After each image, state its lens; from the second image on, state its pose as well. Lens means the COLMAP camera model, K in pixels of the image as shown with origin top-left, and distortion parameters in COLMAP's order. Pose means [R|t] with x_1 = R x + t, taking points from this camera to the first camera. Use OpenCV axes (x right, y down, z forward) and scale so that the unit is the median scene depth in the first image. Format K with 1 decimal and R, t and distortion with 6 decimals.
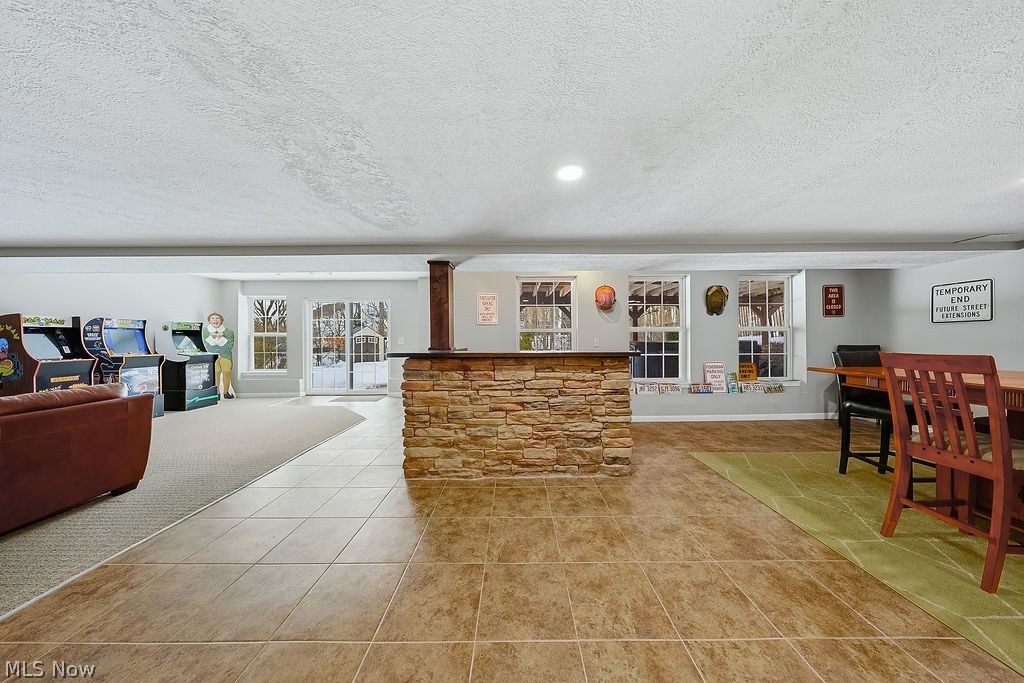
lens RADIAL K [[299.3, 0, 519.8], [0, 299.3, 340.9], [0, 0, 1]] dist [-0.001920, -0.000042]
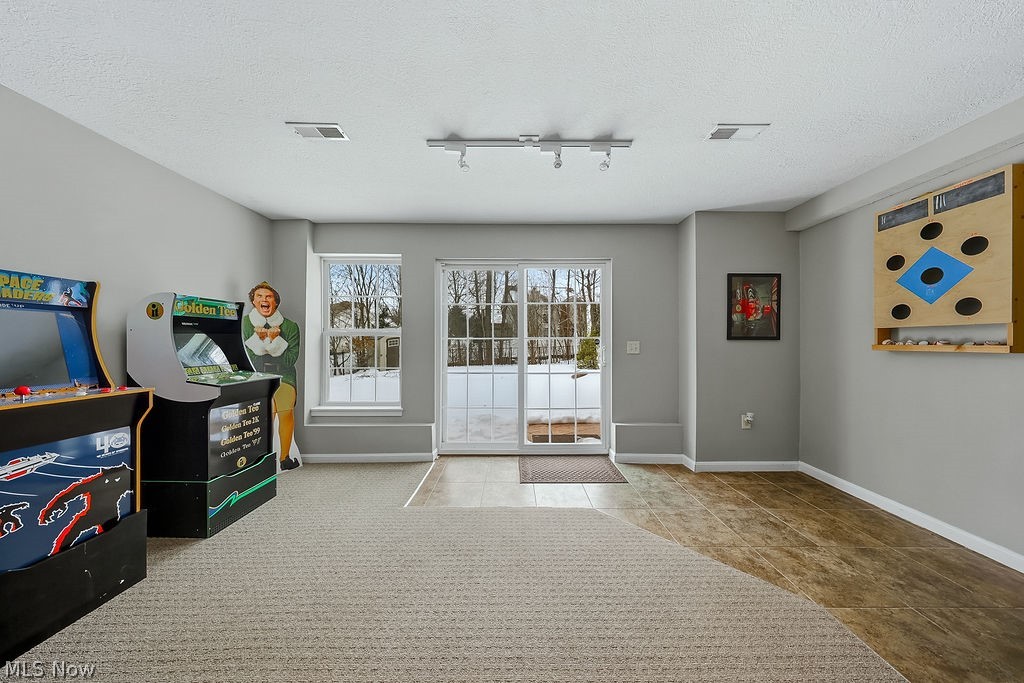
lens RADIAL K [[299.3, 0, 513.8], [0, 299.3, 342.5], [0, 0, 1]] dist [-0.001920, -0.000042]
pose [[0.999920, 0.012607, 0.001230, -0.846225], [-0.012601, 0.999910, -0.004611, -0.008472], [-0.001288, 0.004595, 0.999989, 0.717426]]
